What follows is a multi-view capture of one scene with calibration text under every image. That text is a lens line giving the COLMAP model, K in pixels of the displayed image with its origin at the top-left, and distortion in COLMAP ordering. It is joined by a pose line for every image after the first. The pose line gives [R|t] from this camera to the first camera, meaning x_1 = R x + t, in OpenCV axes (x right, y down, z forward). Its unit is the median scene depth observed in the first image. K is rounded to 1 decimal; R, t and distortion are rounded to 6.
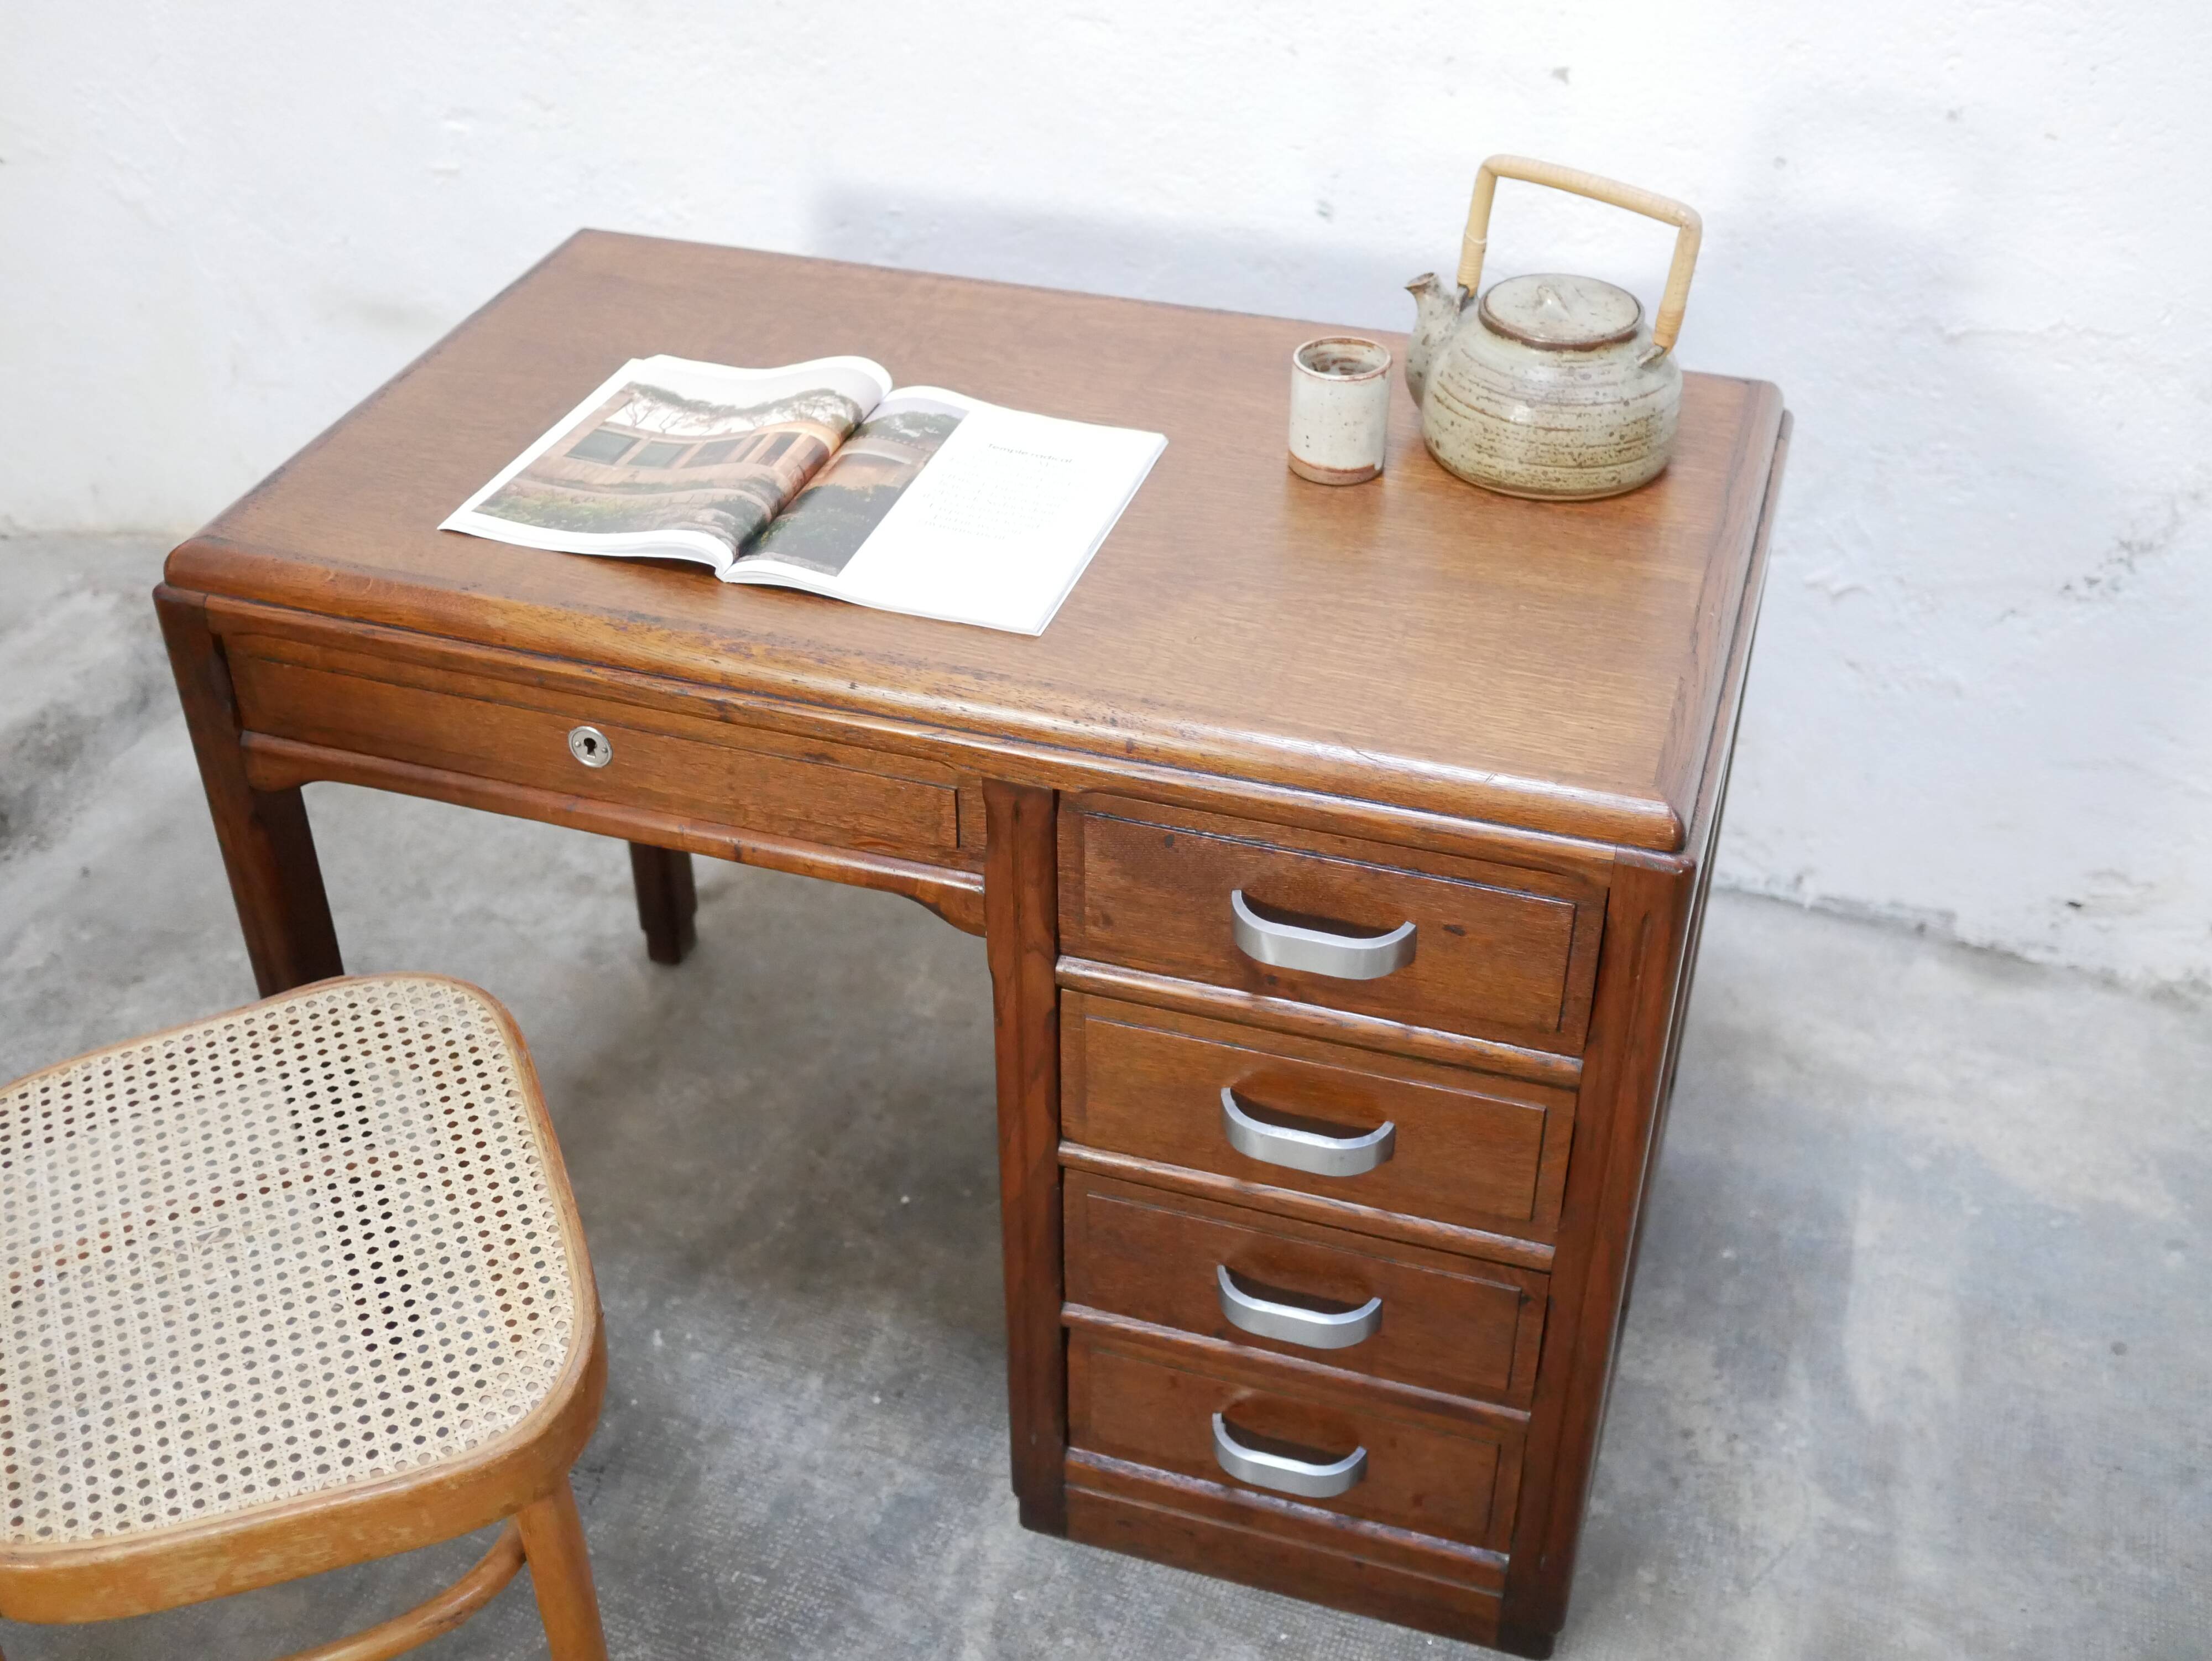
lens RADIAL K [[2487.3, 0, 1106.0], [0, 2487.3, 830.5], [0, 0, 1]] dist [-0.022614, 0.024147]
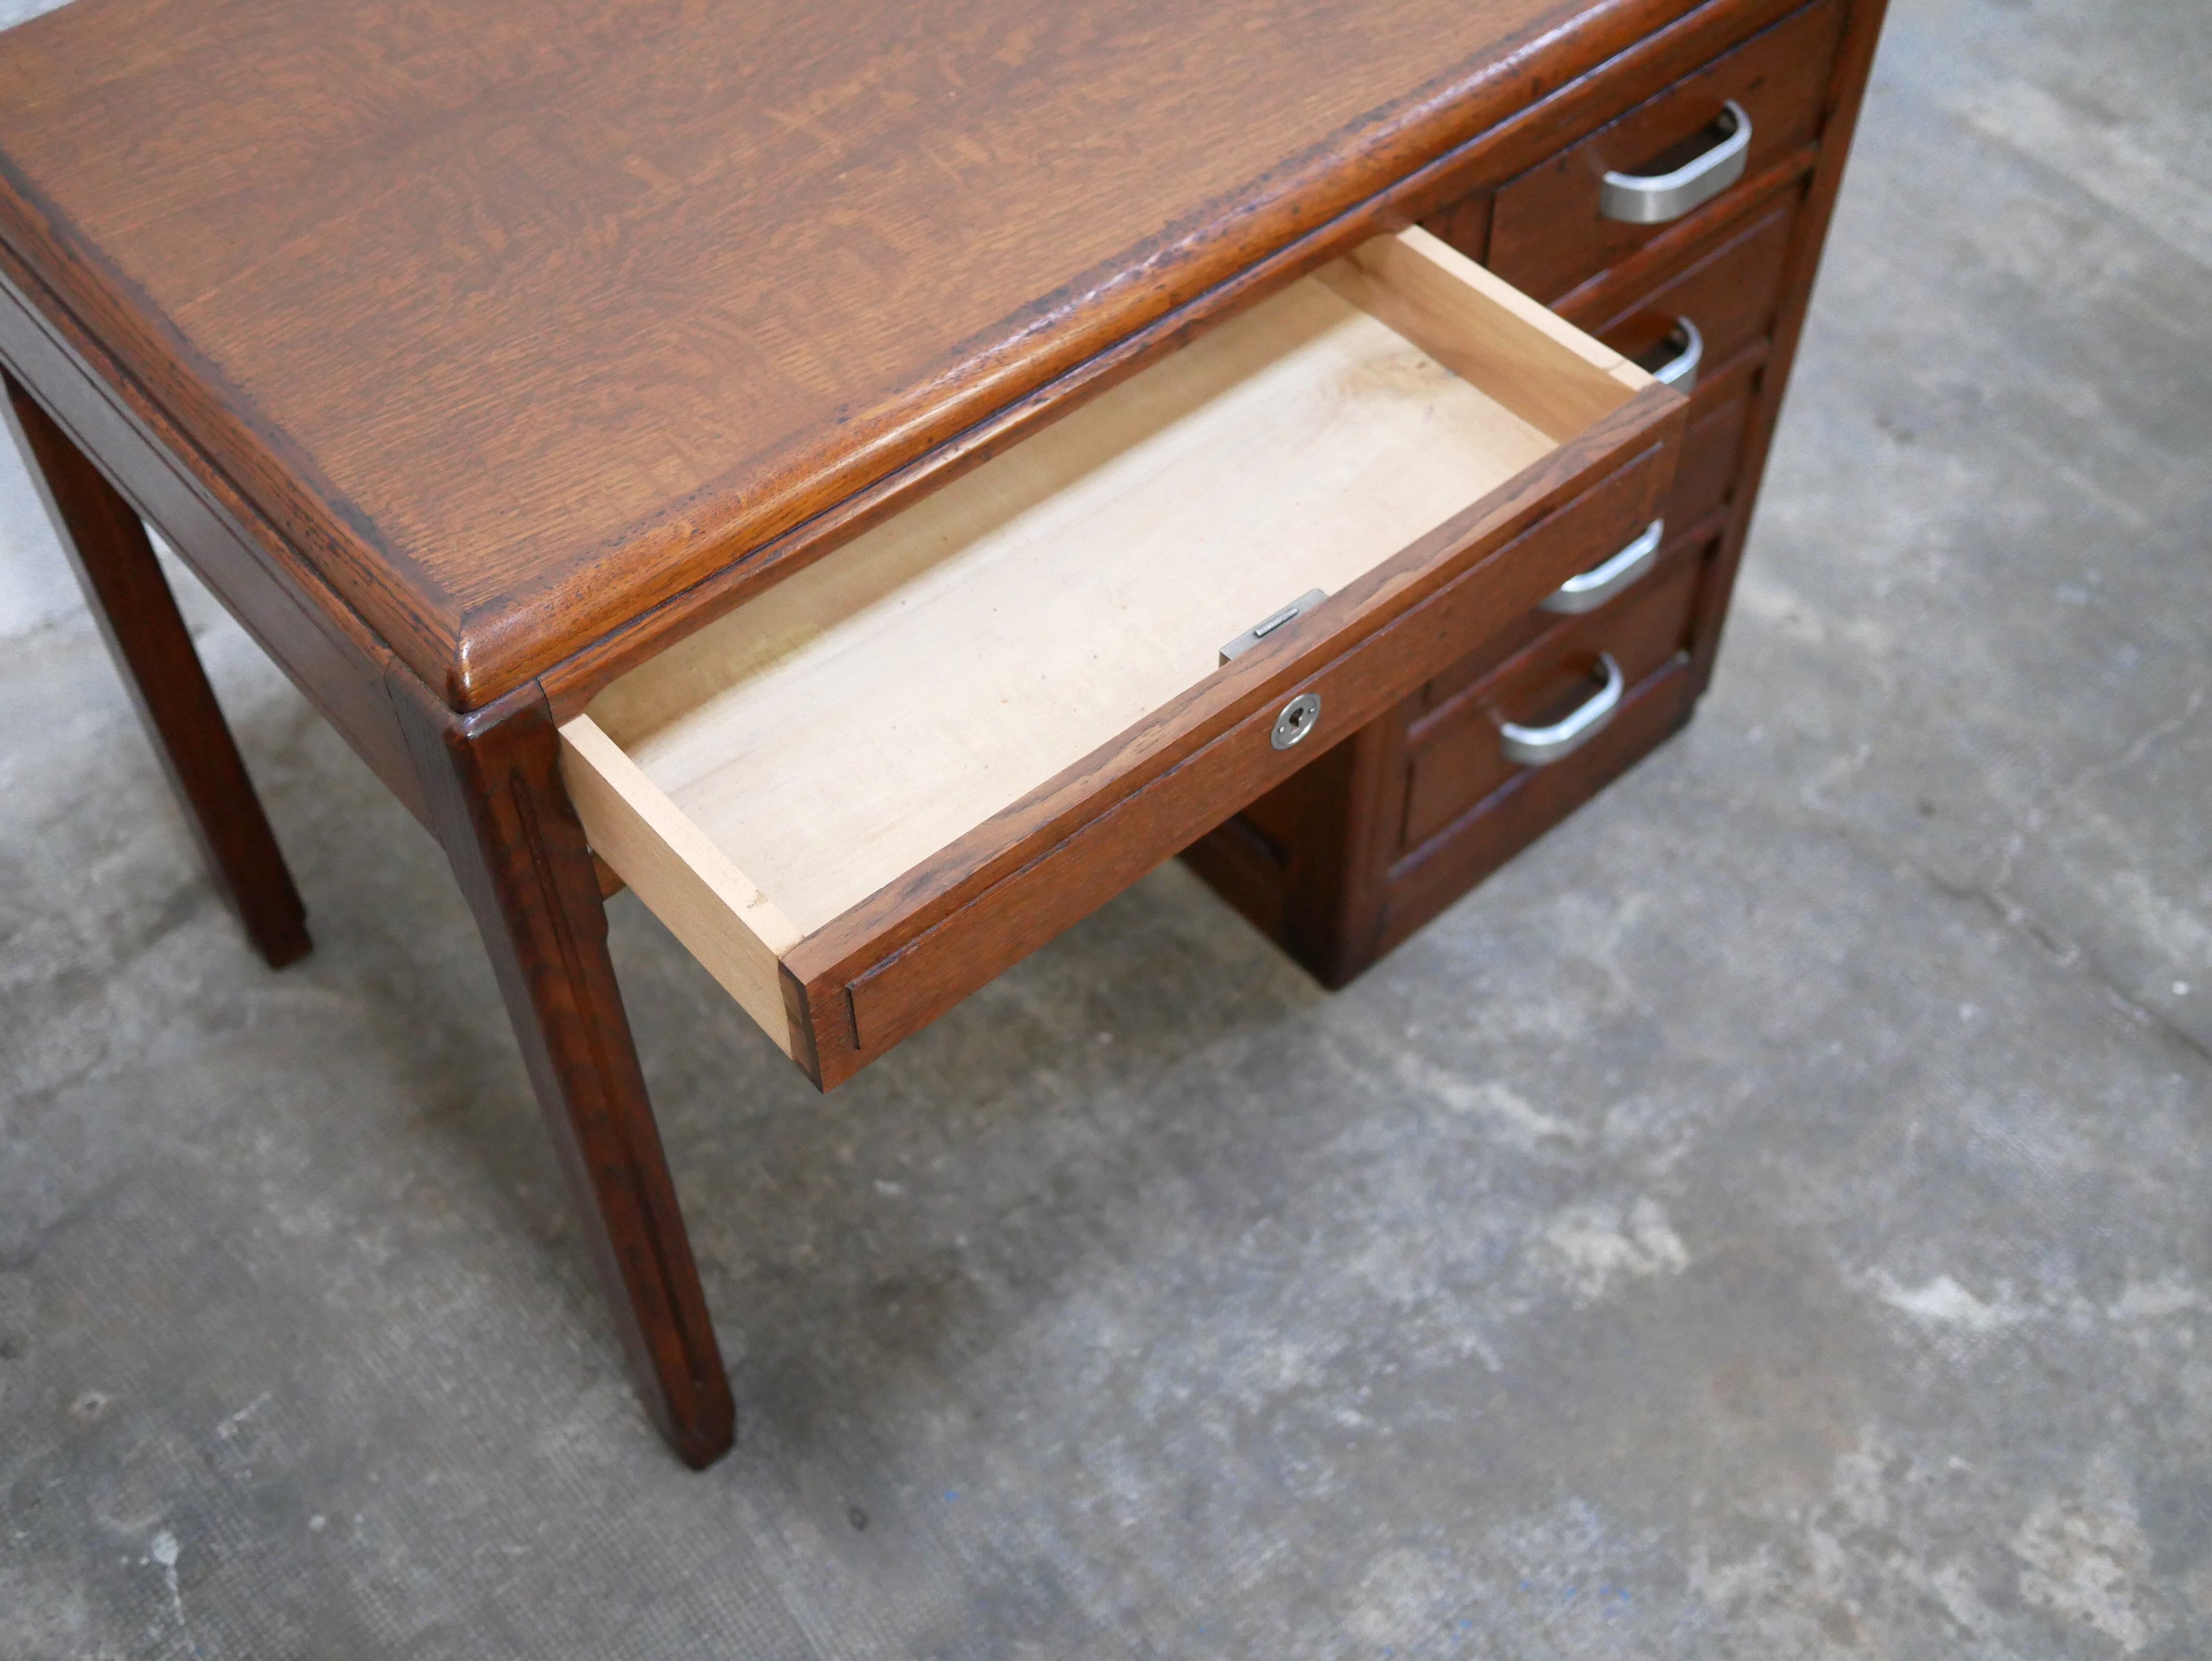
lens RADIAL K [[2492.8, 0, 1108.6], [0, 2492.8, 825.2], [0, 0, 1]] dist [-0.024770, 0.022930]
pose [[0.515999, -0.663448, 0.541833, -0.529050], [0.509766, 0.746180, 0.428199, -0.215133], [-0.688392, 0.055258, 0.723231, 0.337046]]
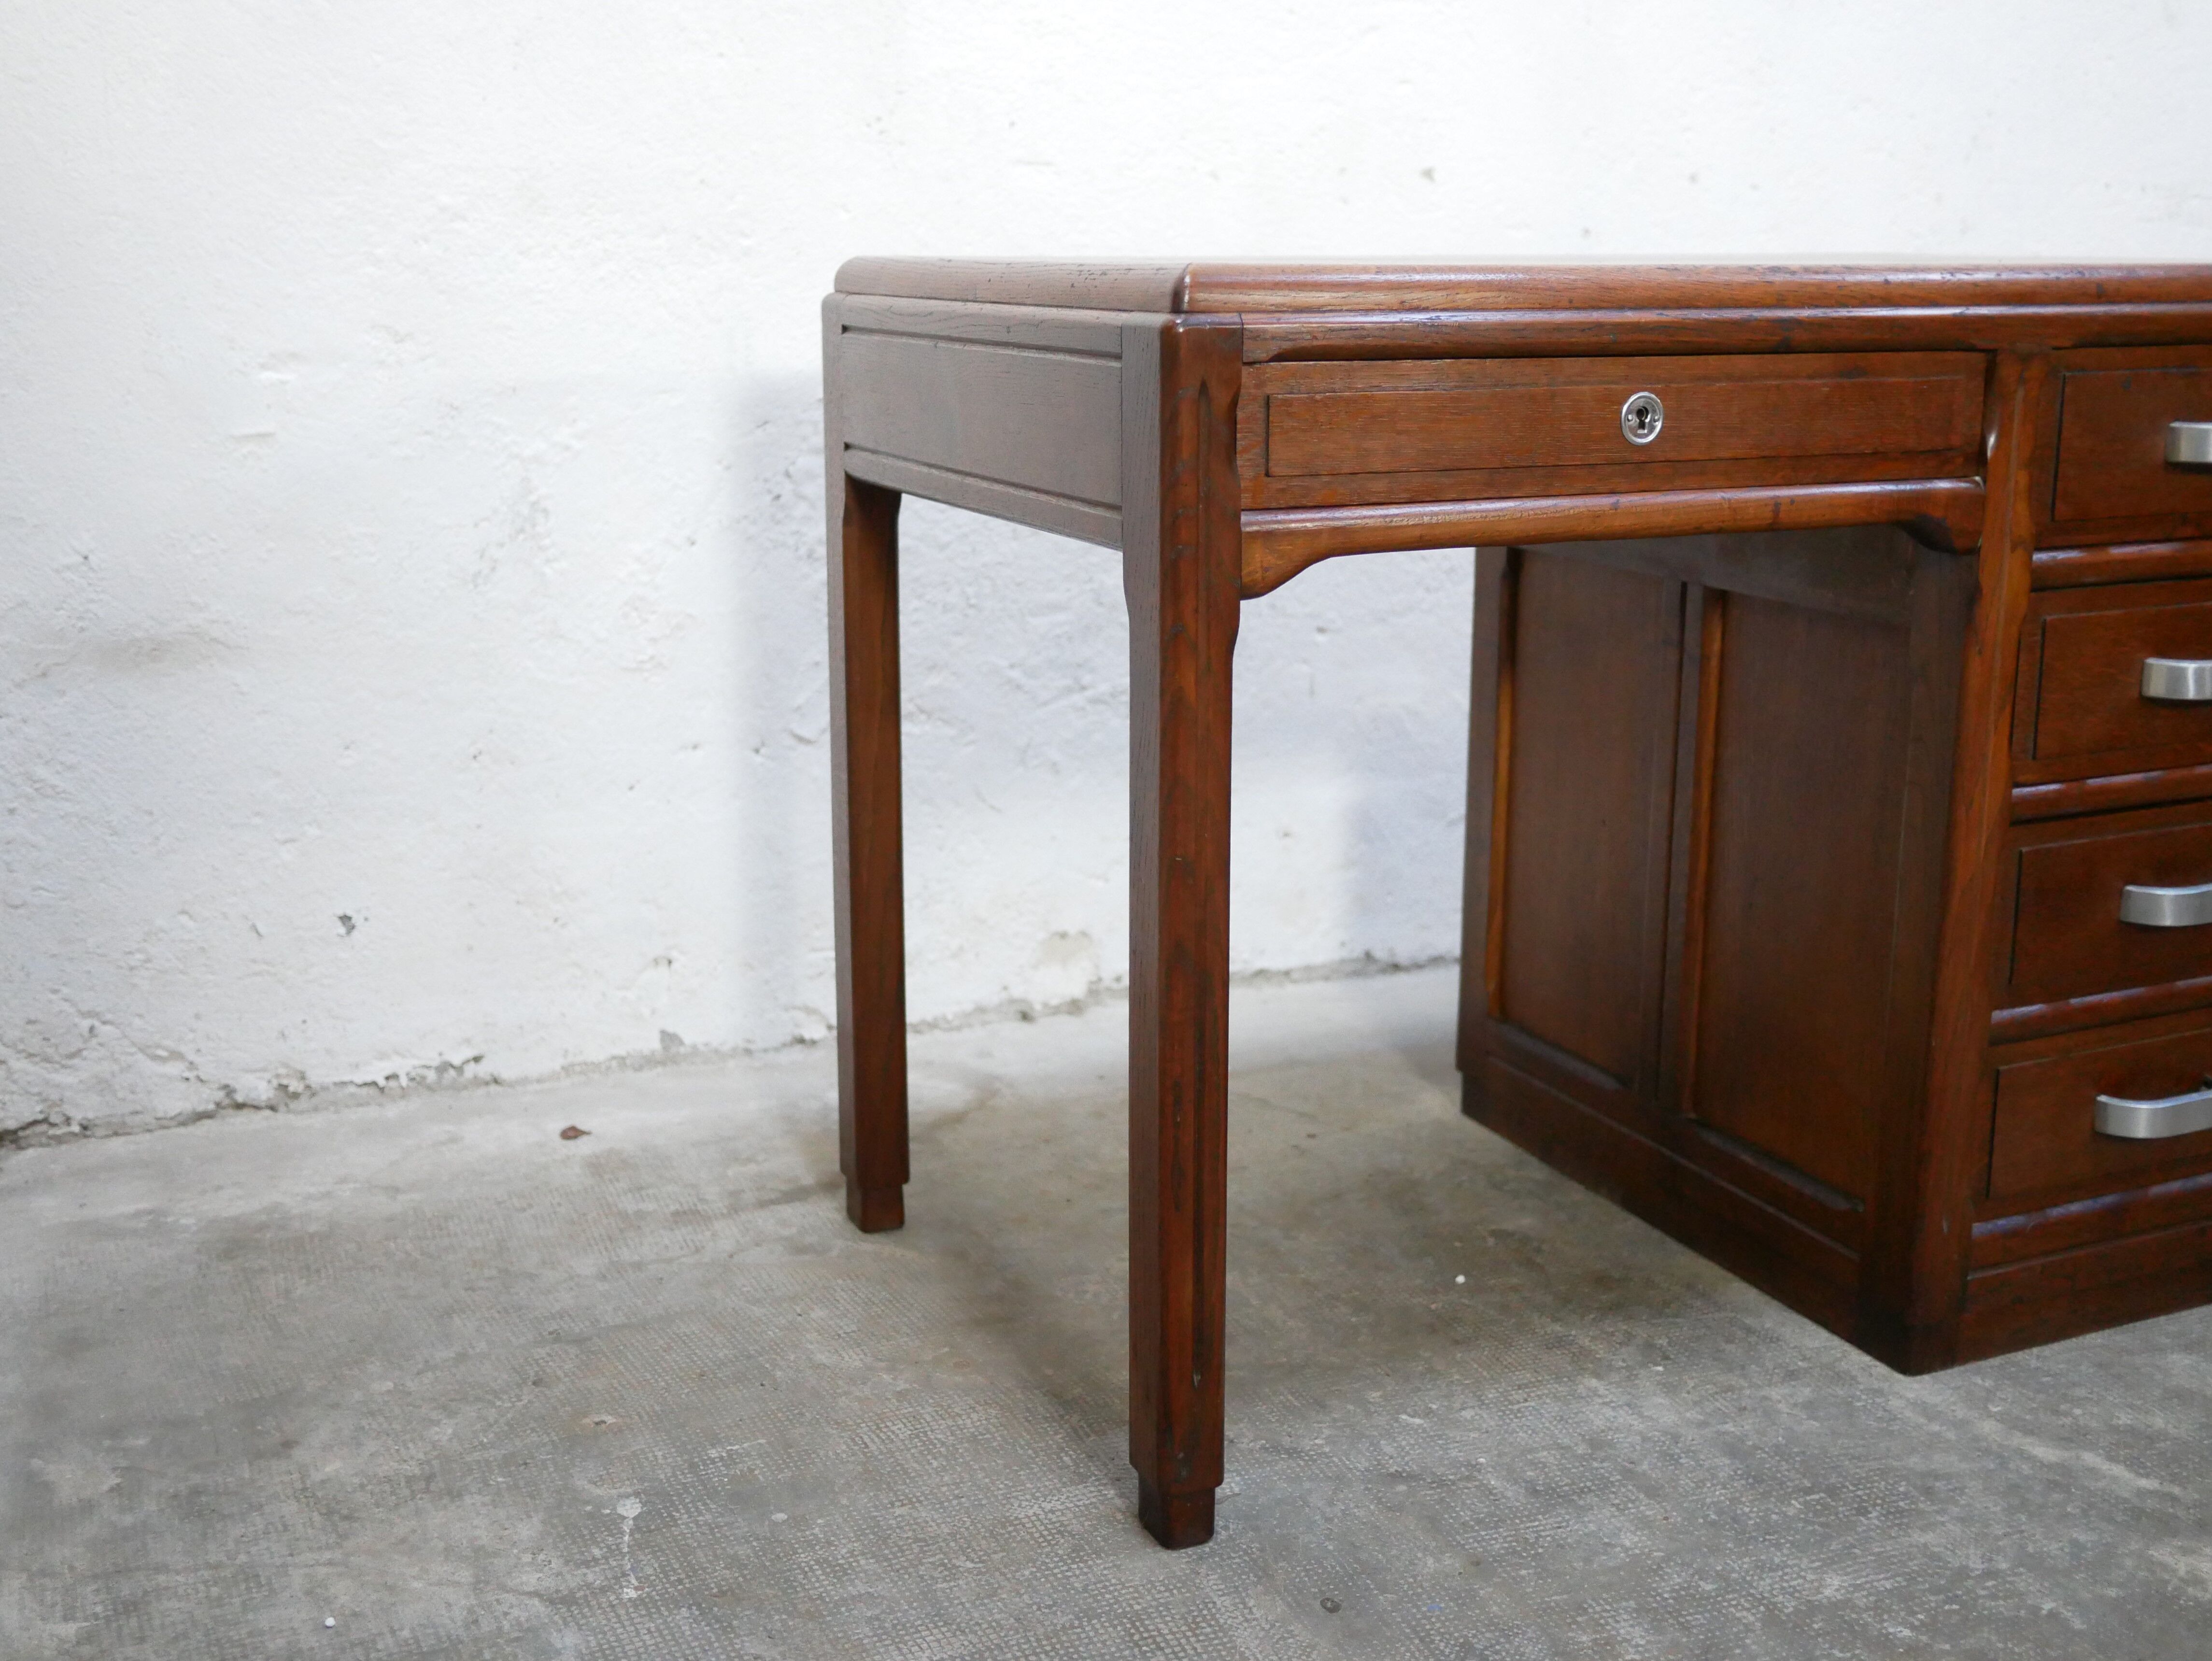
lens RADIAL K [[2492.8, 0, 1108.6], [0, 2492.8, 825.2], [0, 0, 1]] dist [-0.024770, 0.022930]
pose [[0.739650, -0.154591, 0.654996, -0.769398], [0.393924, 0.888562, -0.235119, 0.187950], [-0.545657, 0.431925, 0.718122, 0.397102]]
